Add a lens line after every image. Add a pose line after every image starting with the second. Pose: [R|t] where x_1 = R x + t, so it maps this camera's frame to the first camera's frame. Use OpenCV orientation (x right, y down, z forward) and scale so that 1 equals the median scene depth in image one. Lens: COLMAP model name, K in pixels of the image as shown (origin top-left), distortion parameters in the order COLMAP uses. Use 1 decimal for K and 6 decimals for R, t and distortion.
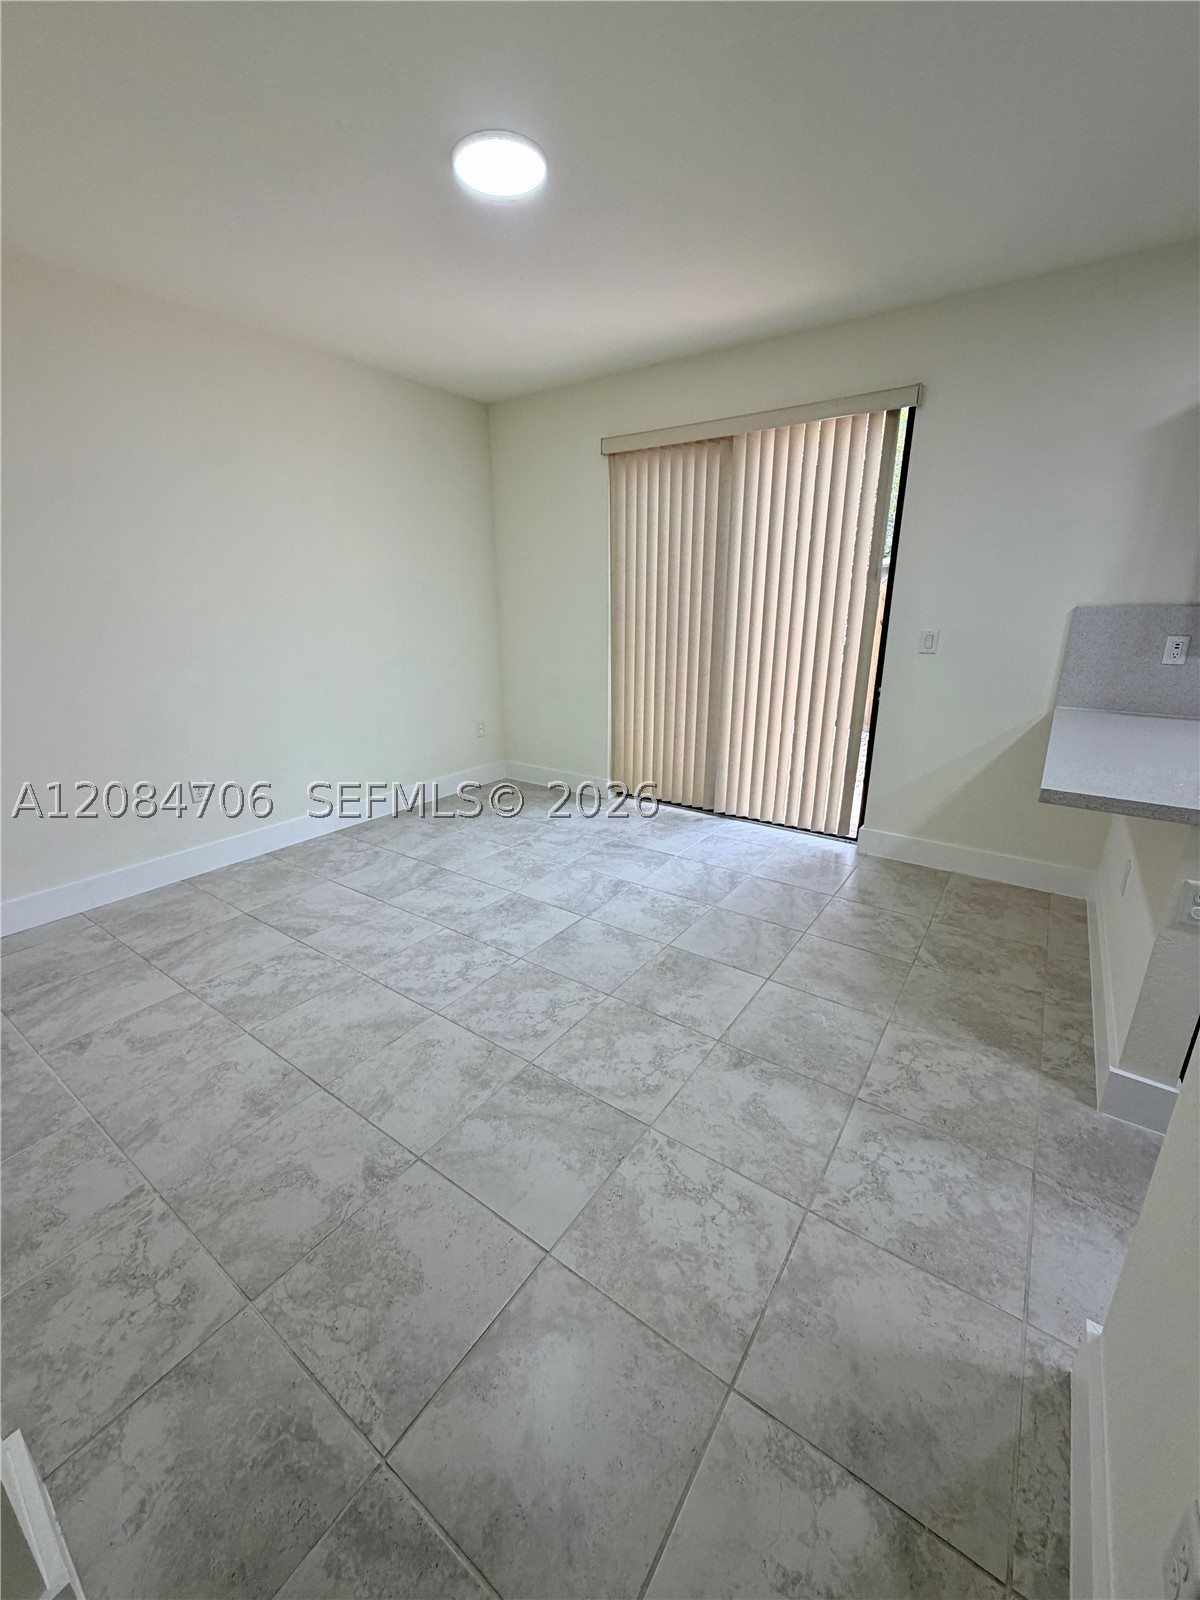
lens RADIAL K [[639.1, 0, 602.2], [0, 639.1, 793.8], [0, 0, 1]] dist [-0.000816, 0.000456]
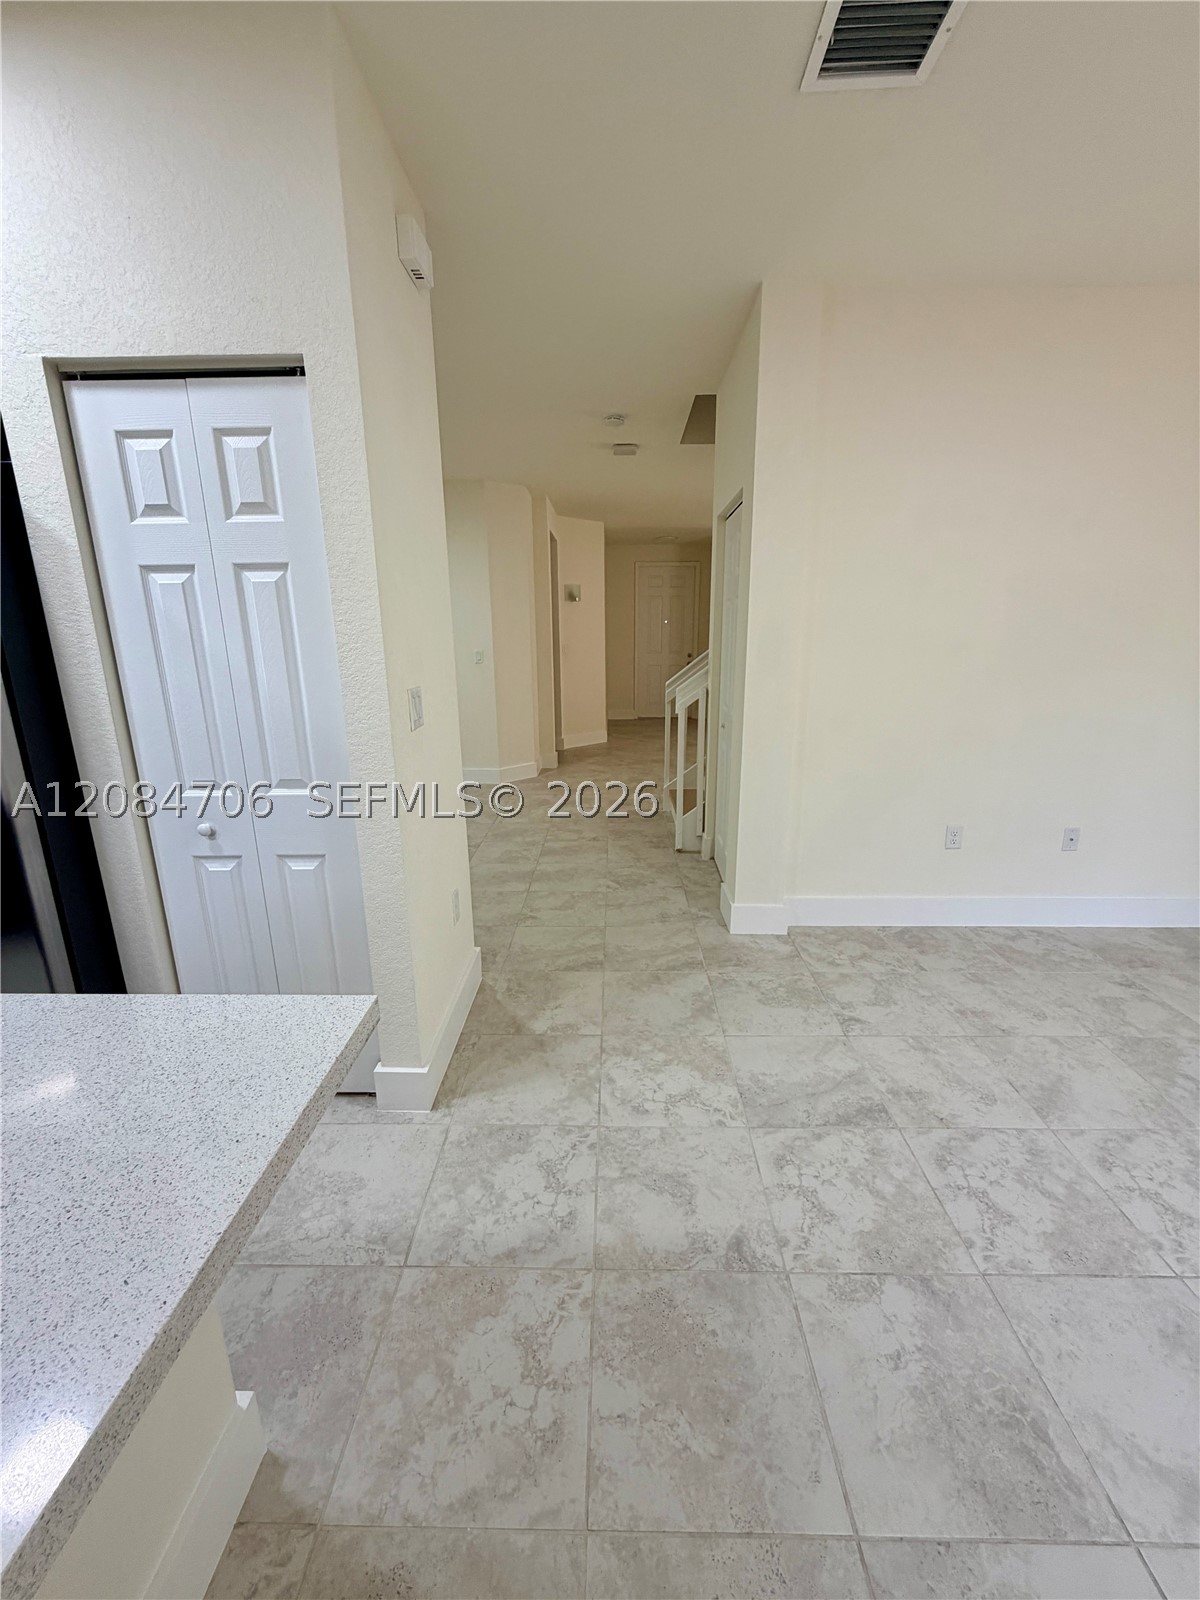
lens RADIAL K [[639.1, 0, 602.2], [0, 639.1, 793.8], [0, 0, 1]] dist [-0.000816, 0.000456]
pose [[-0.829063, 0.146799, -0.539541, 0.690972], [-0.155013, 0.866760, 0.474024, -0.383575], [0.537239, 0.476631, -0.695843, 1.212694]]
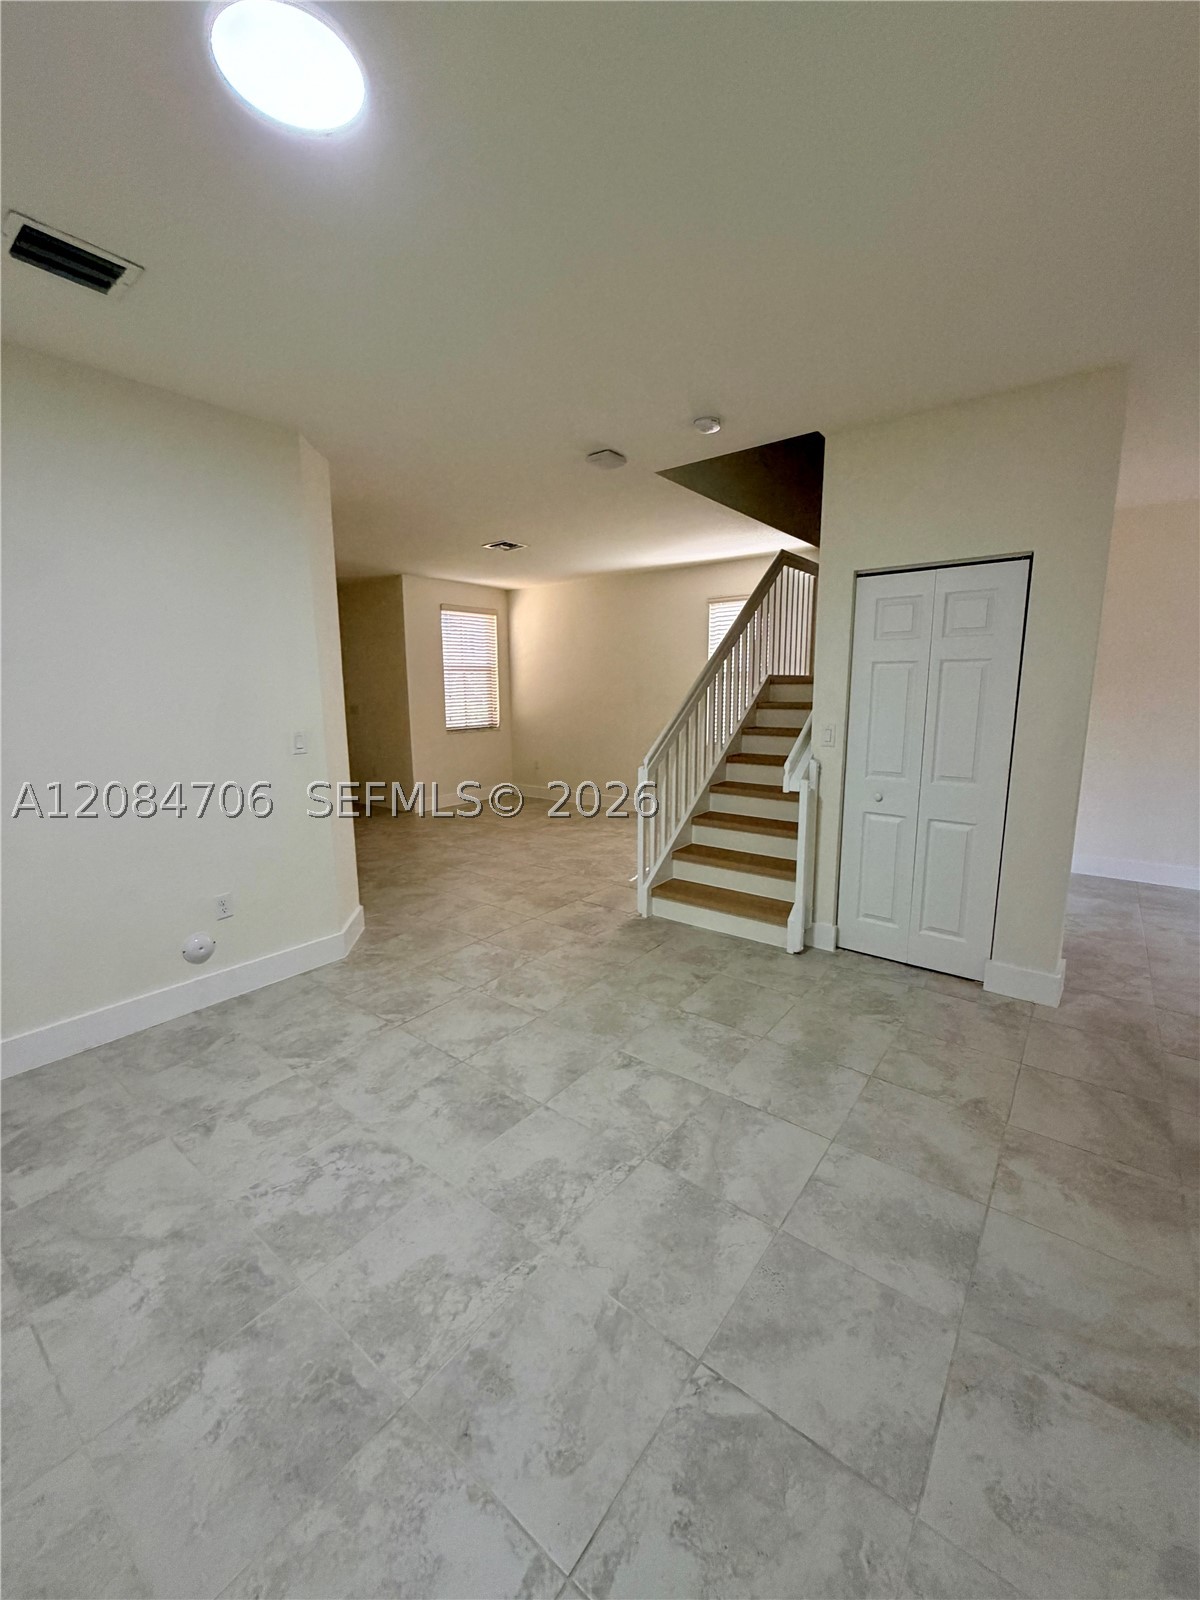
lens RADIAL K [[639.1, 0, 602.2], [0, 639.1, 793.8], [0, 0, 1]] dist [-0.000816, 0.000456]
pose [[-0.047014, 0.168611, -0.984561, 1.066556], [-0.287164, 0.941761, 0.174994, 0.179511], [0.956727, 0.290958, 0.004144, -0.705850]]
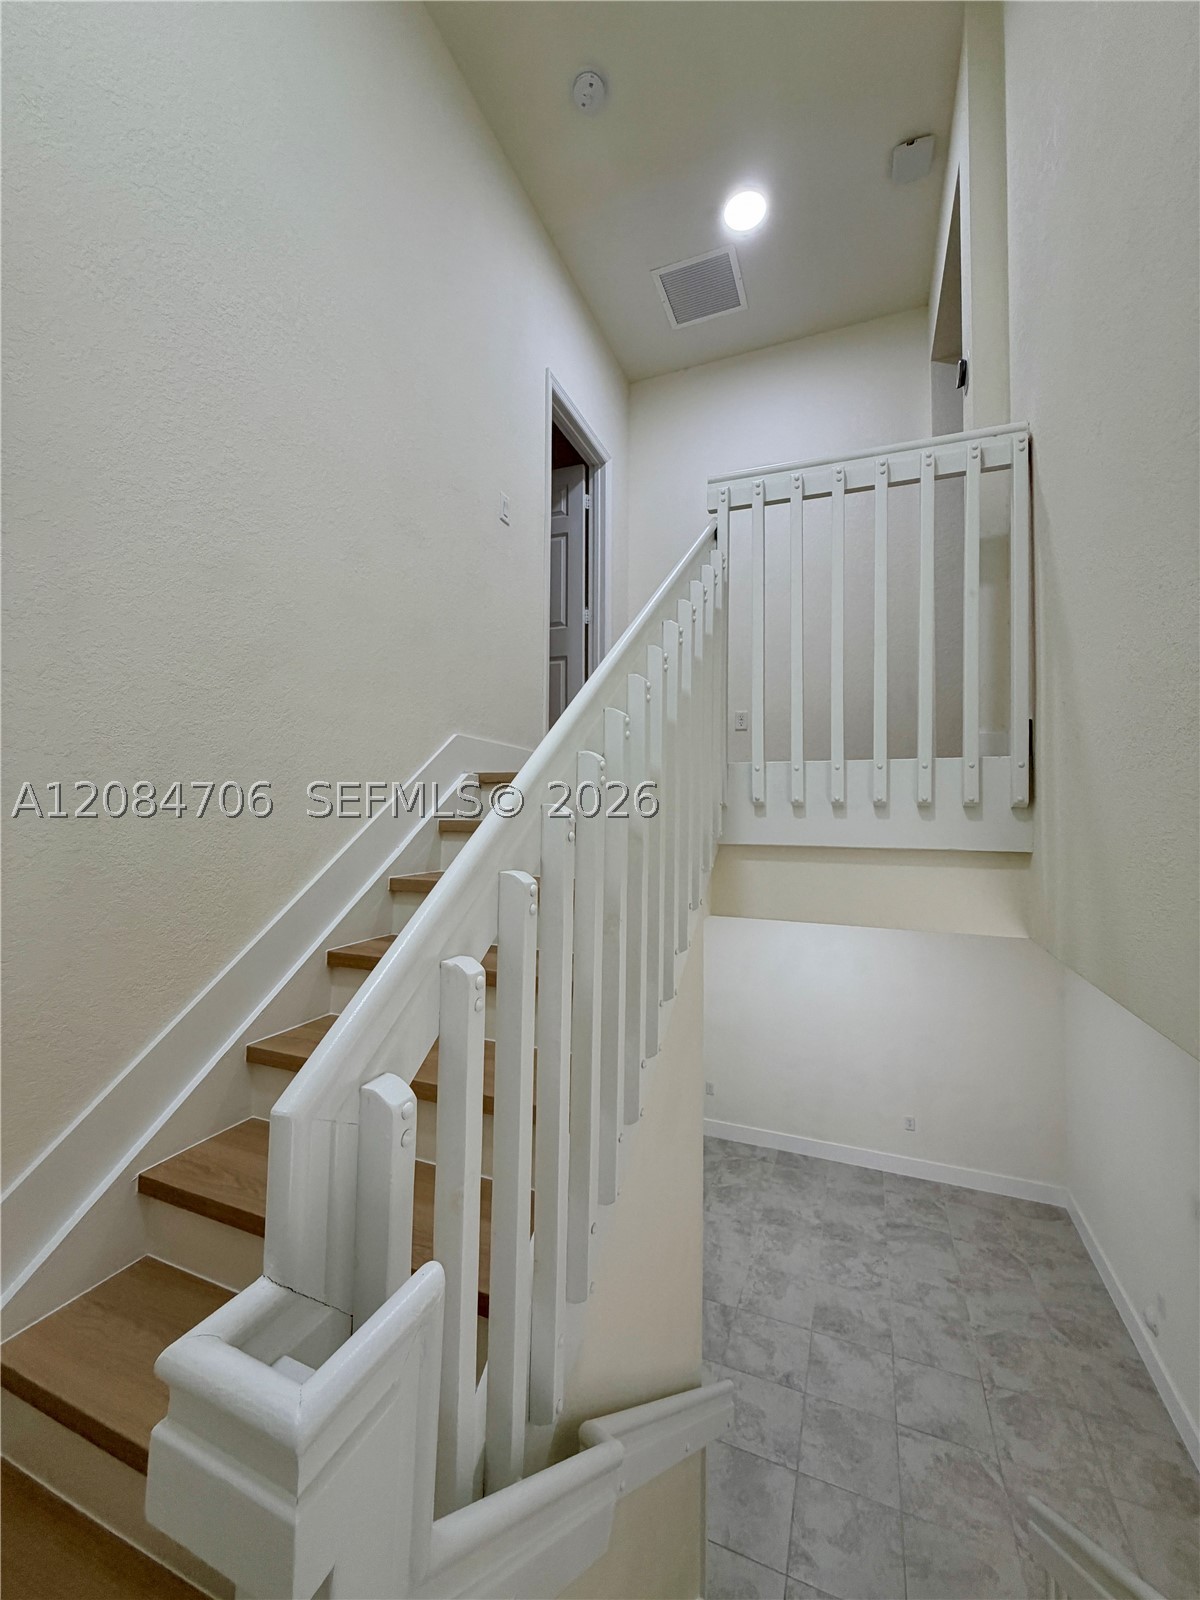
lens RADIAL K [[639.1, 0, 602.2], [0, 639.1, 793.8], [0, 0, 1]] dist [-0.000816, 0.000456]
pose [[-0.223000, 0.032711, 0.974270, -1.760831], [0.280415, 0.959346, 0.031974, -0.848209], [-0.933616, 0.280330, -0.223106, -0.074818]]
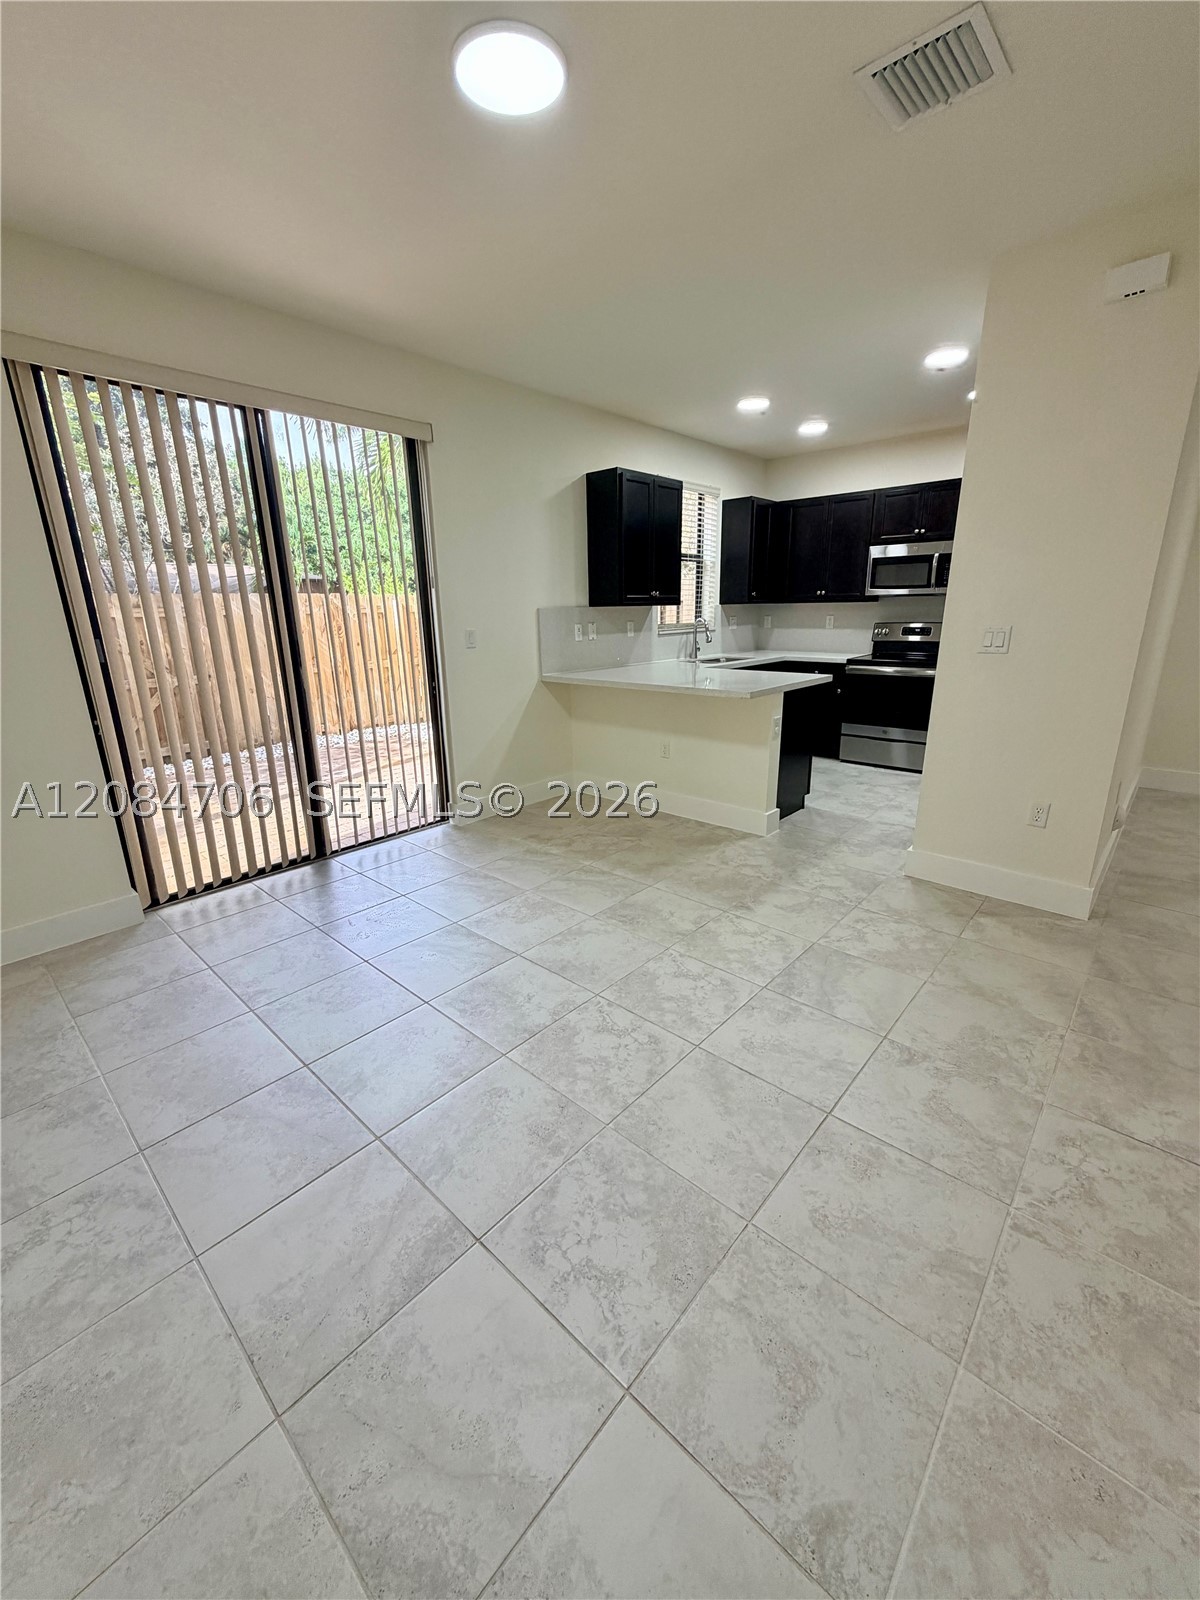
lens RADIAL K [[639.1, 0, 602.2], [0, 639.1, 793.8], [0, 0, 1]] dist [-0.000816, 0.000456]
pose [[0.122754, -0.280925, 0.951847, -1.201556], [0.305656, 0.923181, 0.233046, -0.282195], [-0.944196, 0.262330, 0.199191, 0.976209]]
